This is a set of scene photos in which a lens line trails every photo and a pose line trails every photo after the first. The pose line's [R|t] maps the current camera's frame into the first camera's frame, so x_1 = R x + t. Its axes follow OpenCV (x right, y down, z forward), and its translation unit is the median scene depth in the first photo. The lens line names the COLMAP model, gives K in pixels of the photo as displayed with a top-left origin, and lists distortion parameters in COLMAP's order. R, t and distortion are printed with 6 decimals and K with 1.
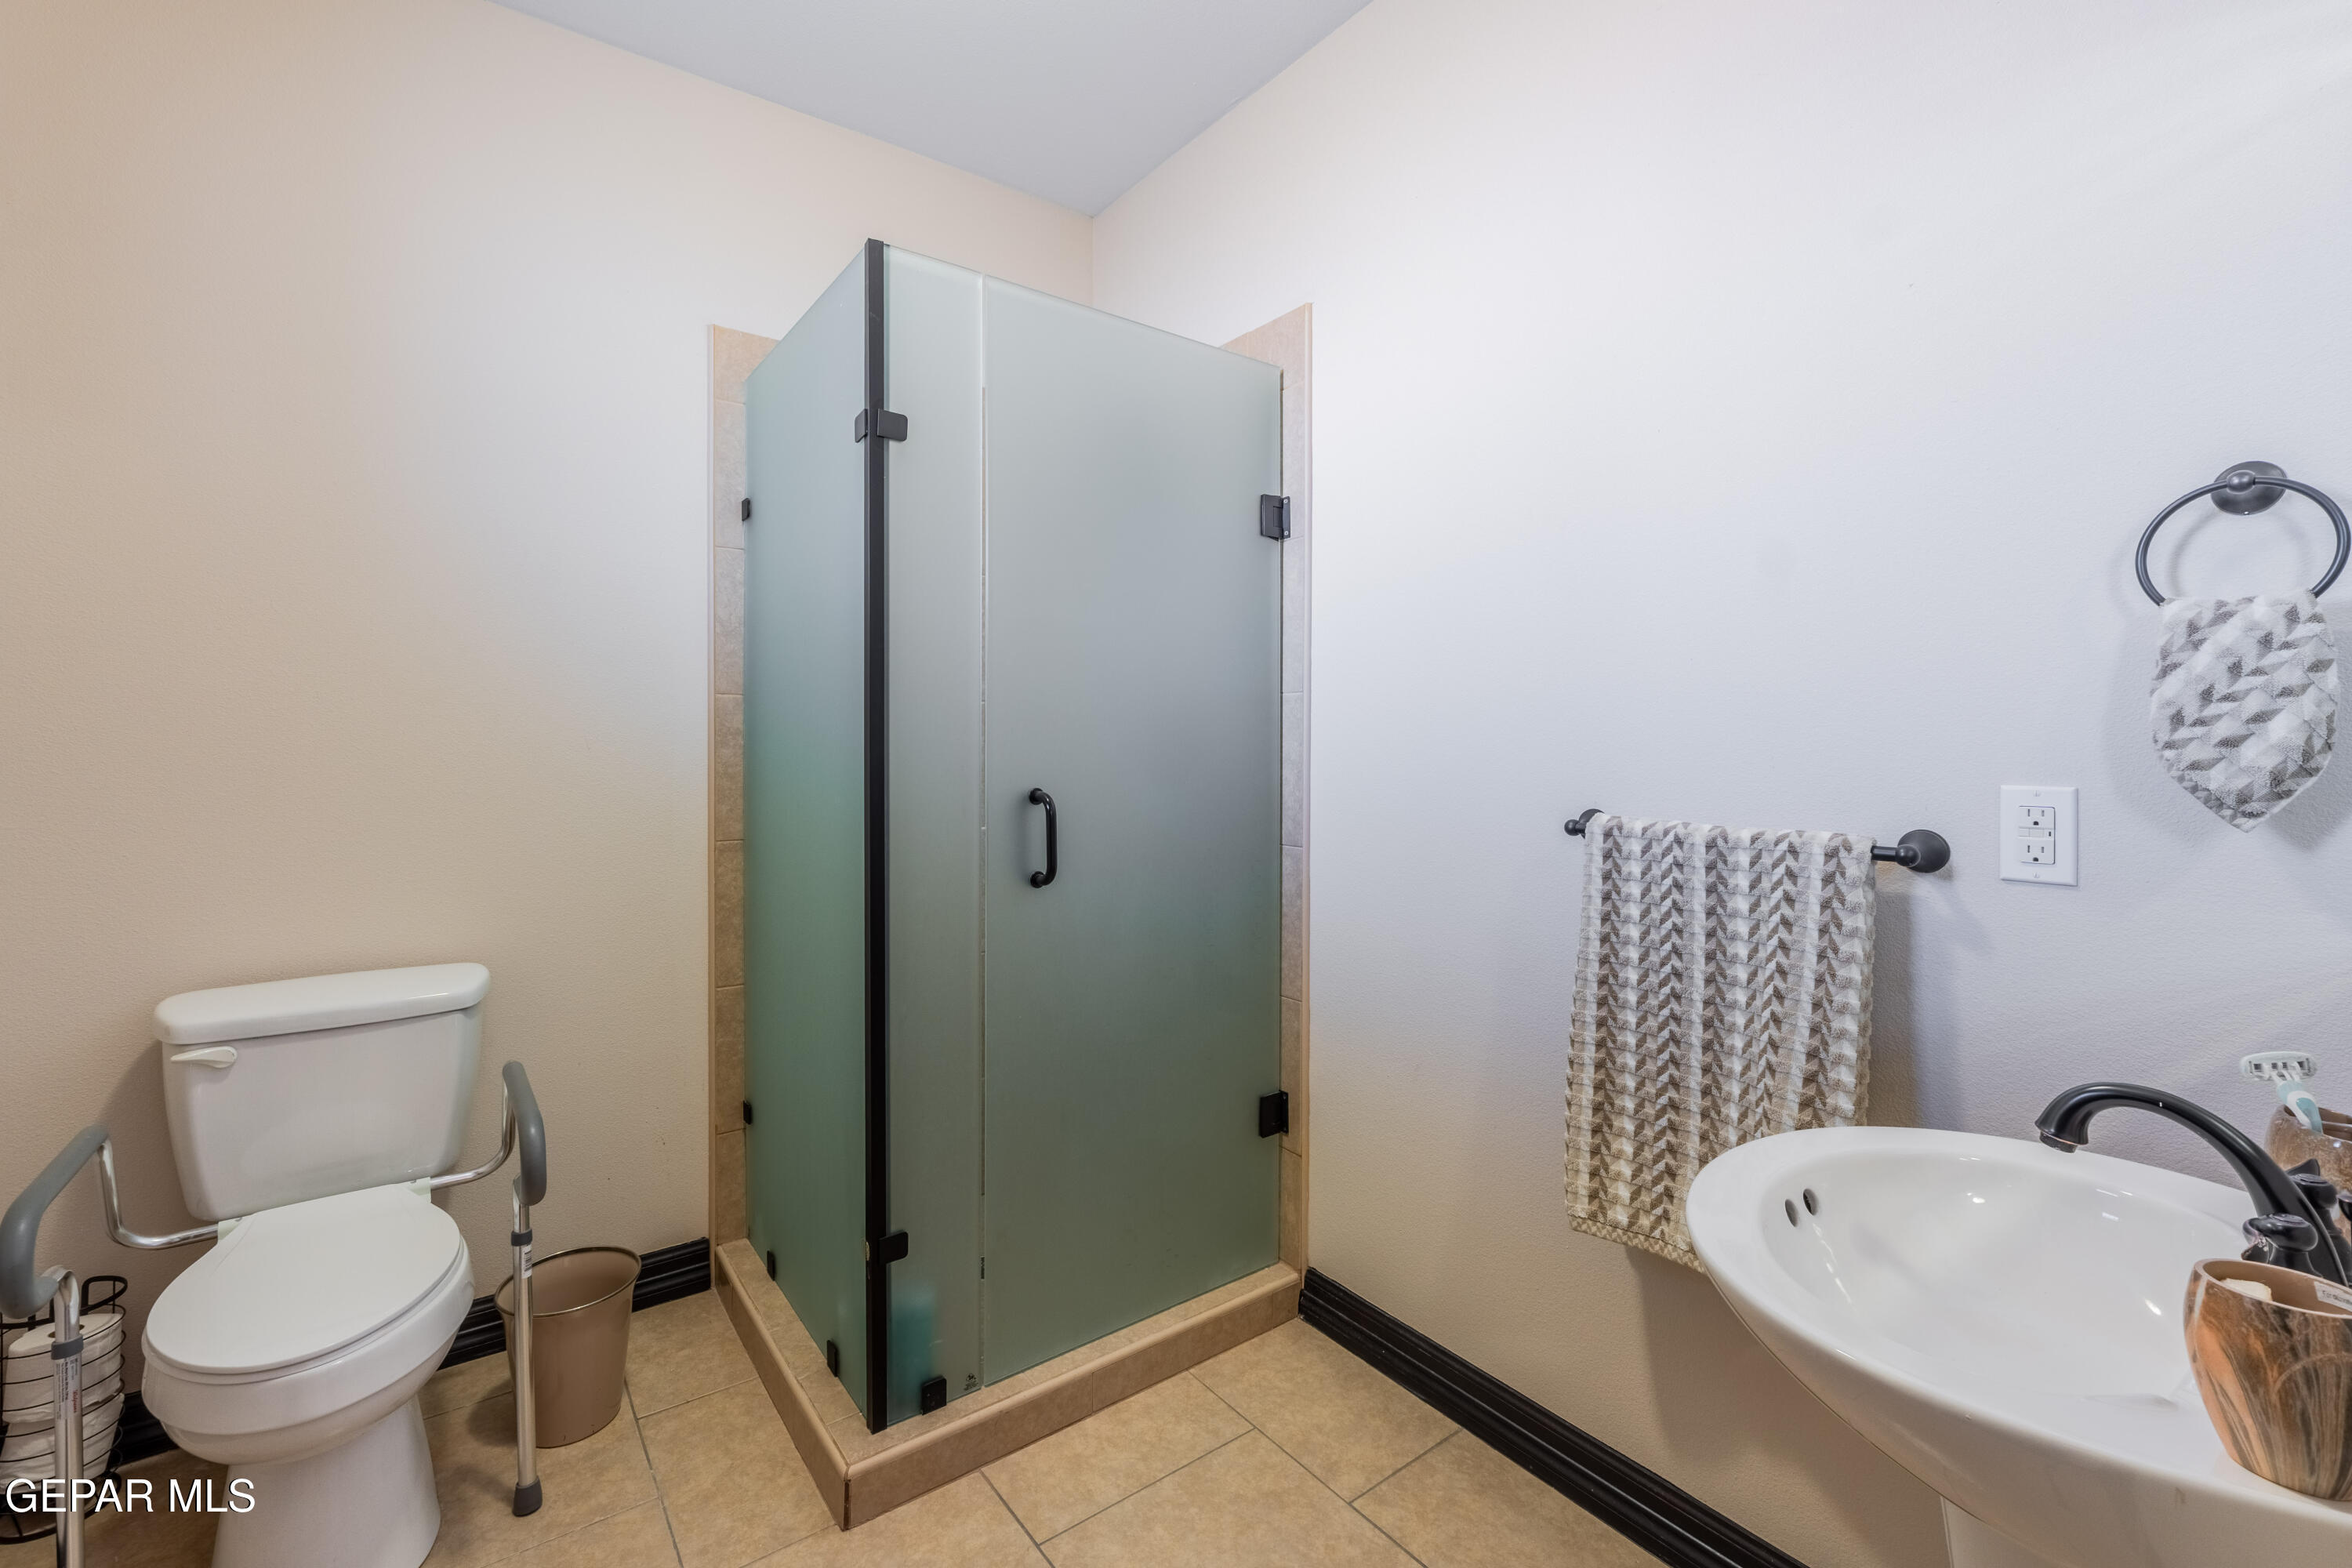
lens RADIAL K [[990.3, 0, 1191.2], [0, 990.3, 750.3], [0, 0, 1]] dist [0.000893, -0.001547]
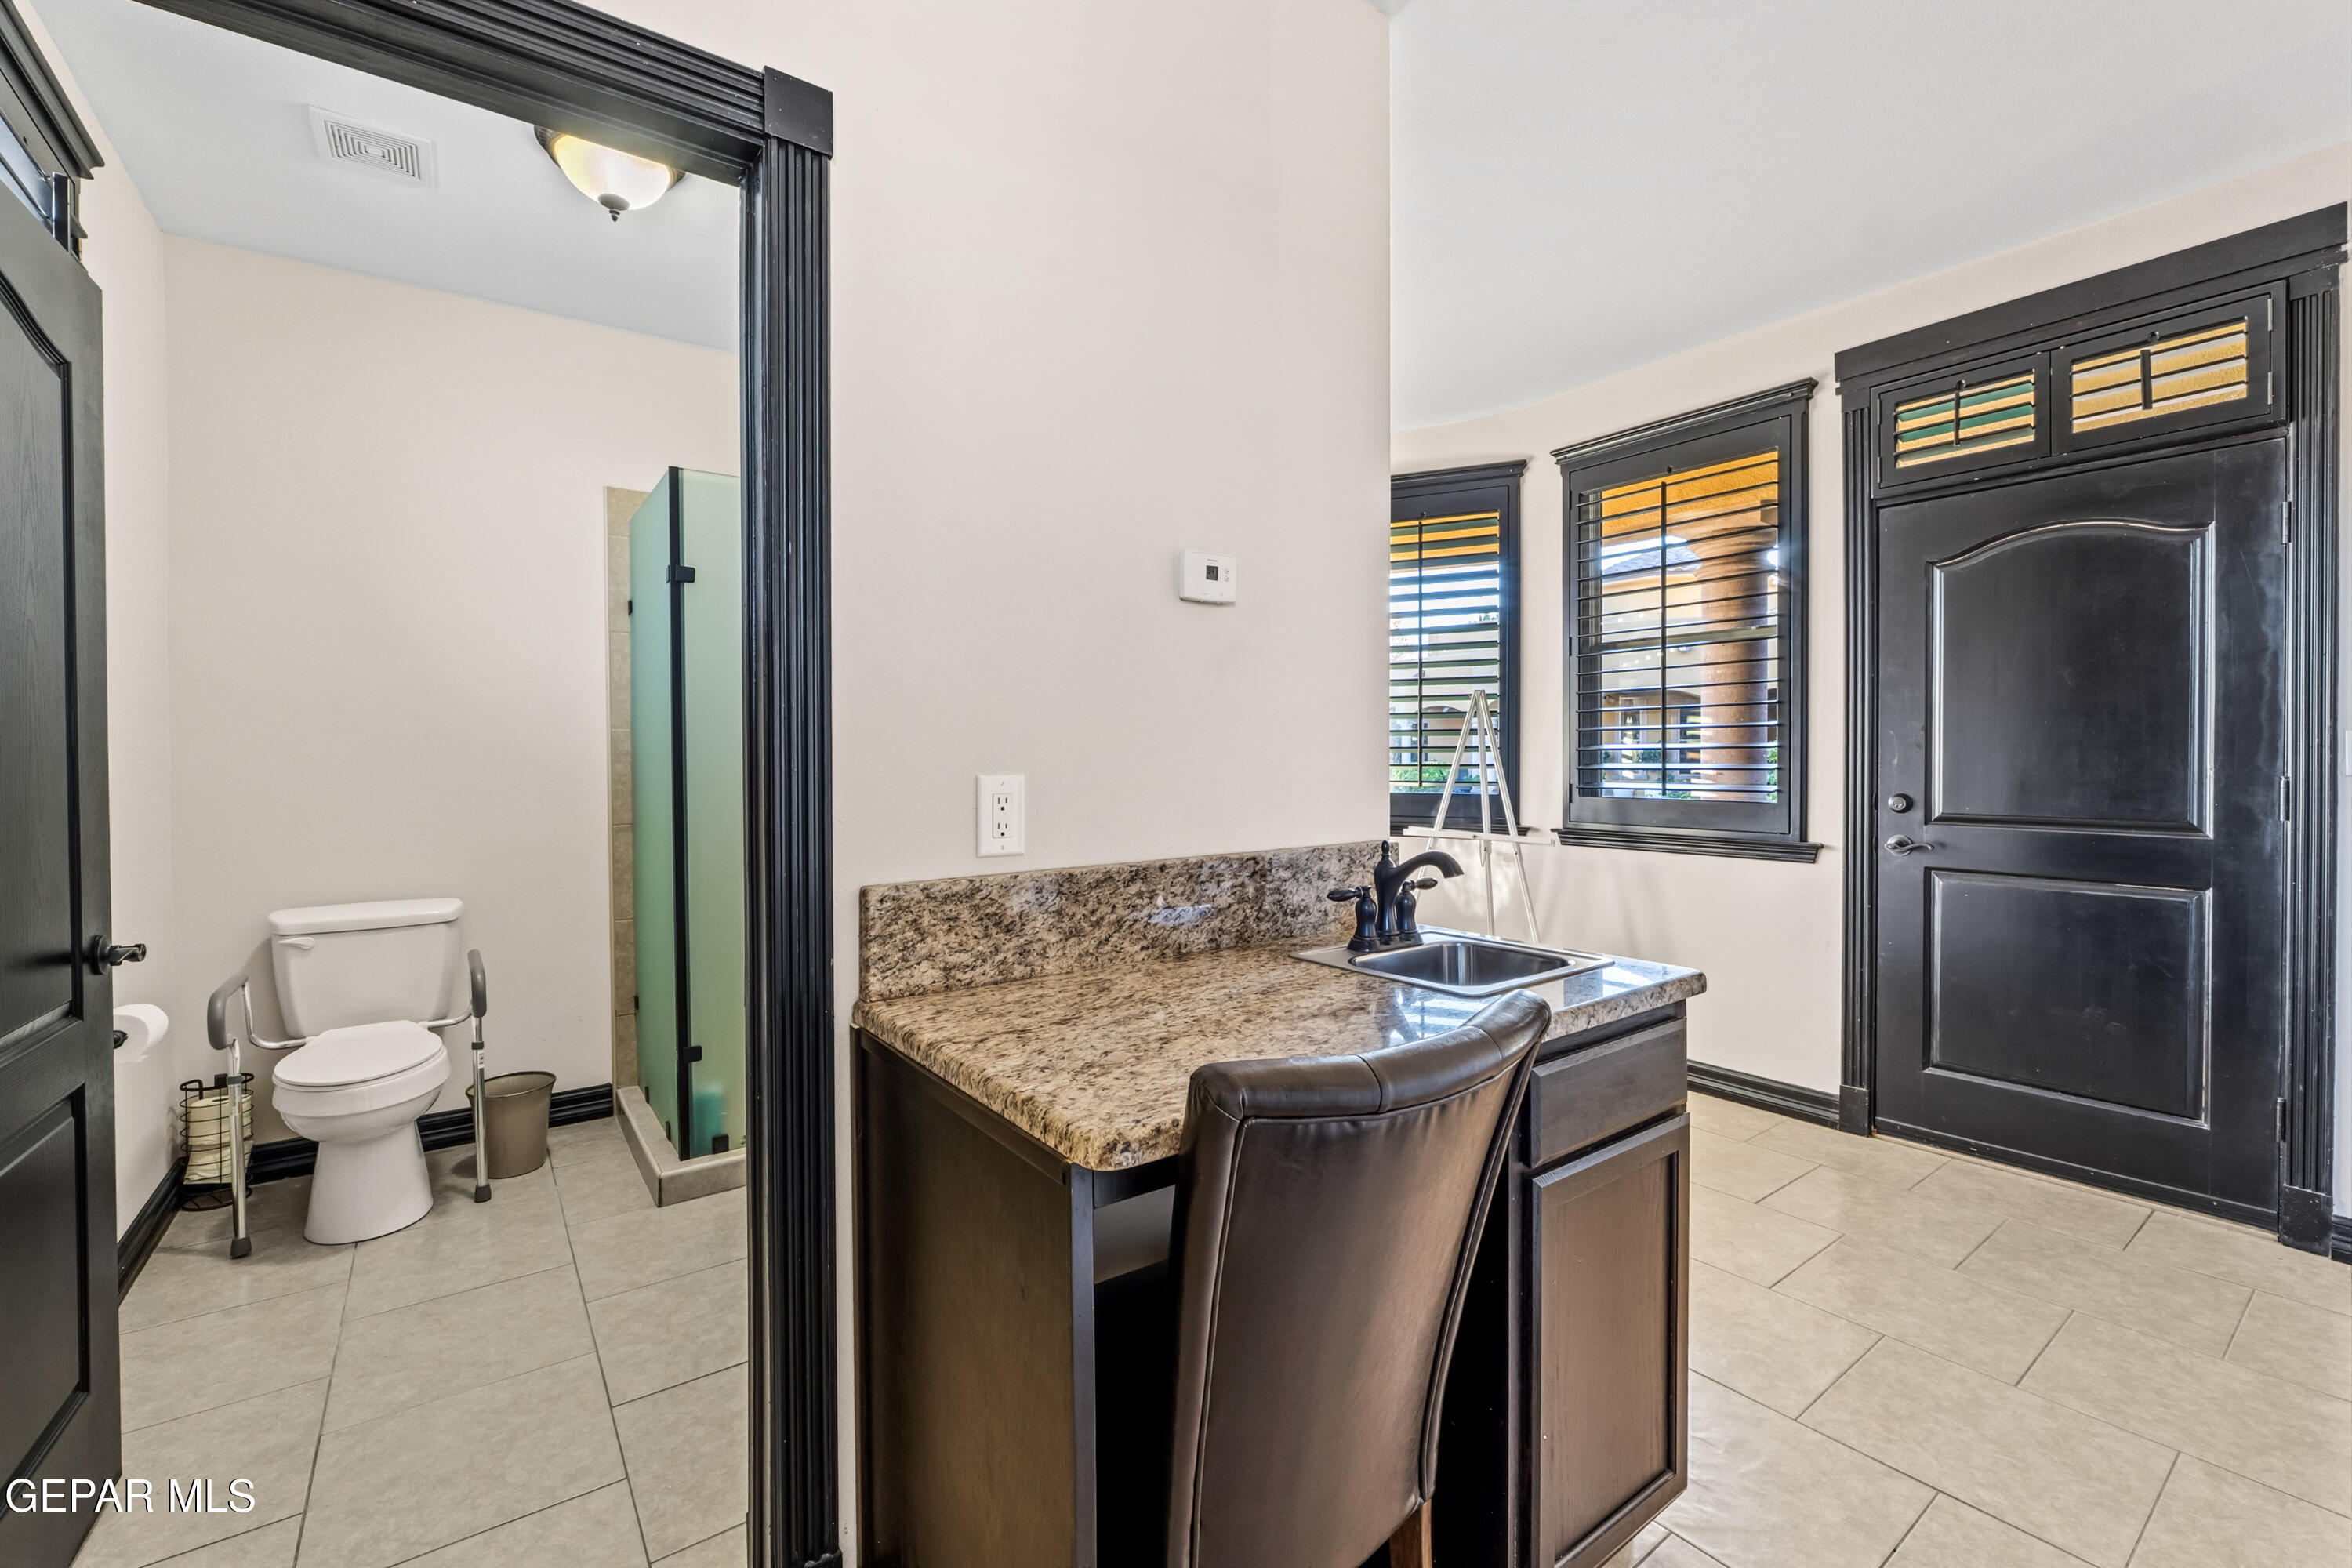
lens RADIAL K [[990.3, 0, 1184.0], [0, 990.3, 775.2], [0, 0, 1]] dist [0.000893, -0.001547]
pose [[0.999795, -0.005193, -0.019587, 0.576979], [0.005385, 0.999938, 0.009788, 0.007437], [0.019535, -0.009892, 0.999760, -0.682047]]
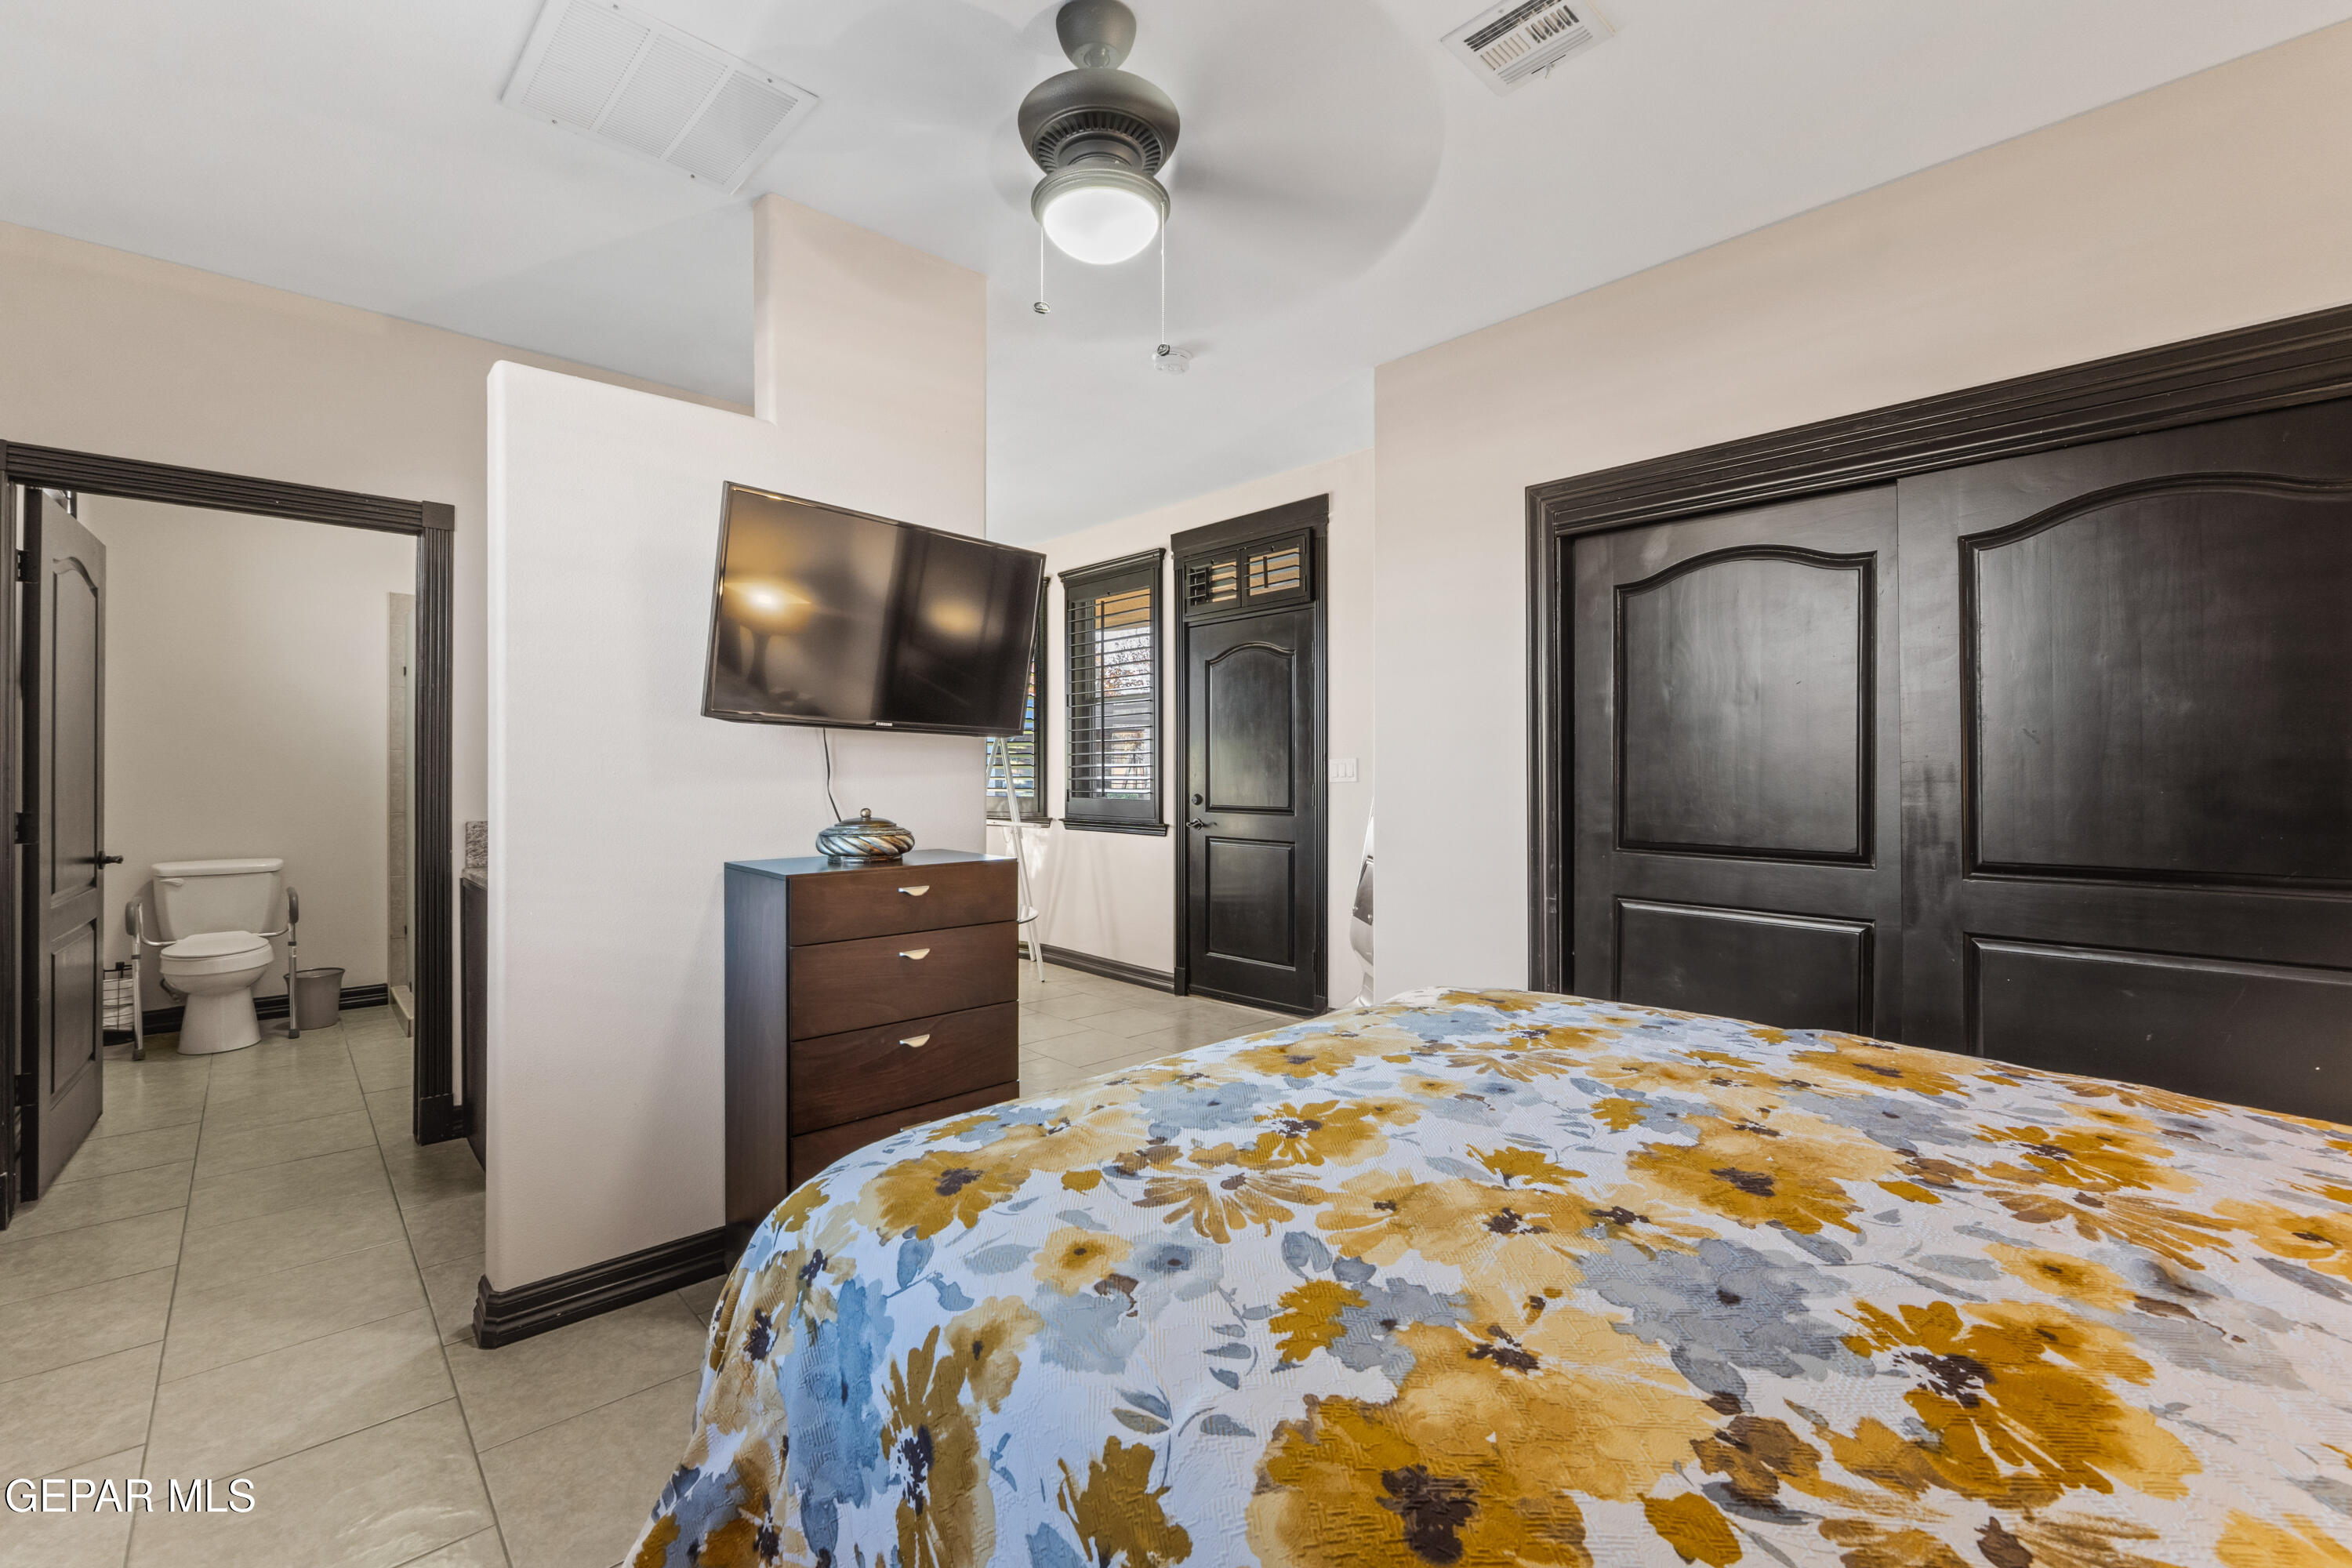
lens RADIAL K [[990.3, 0, 1174.5], [0, 990.3, 774.4], [0, 0, 1]] dist [0.000893, -0.001547]
pose [[0.996060, 0.000097, 0.088681, 1.544545], [0.000415, 0.999983, -0.005752, 0.022320], [-0.088680, 0.005766, 0.996043, -1.995180]]
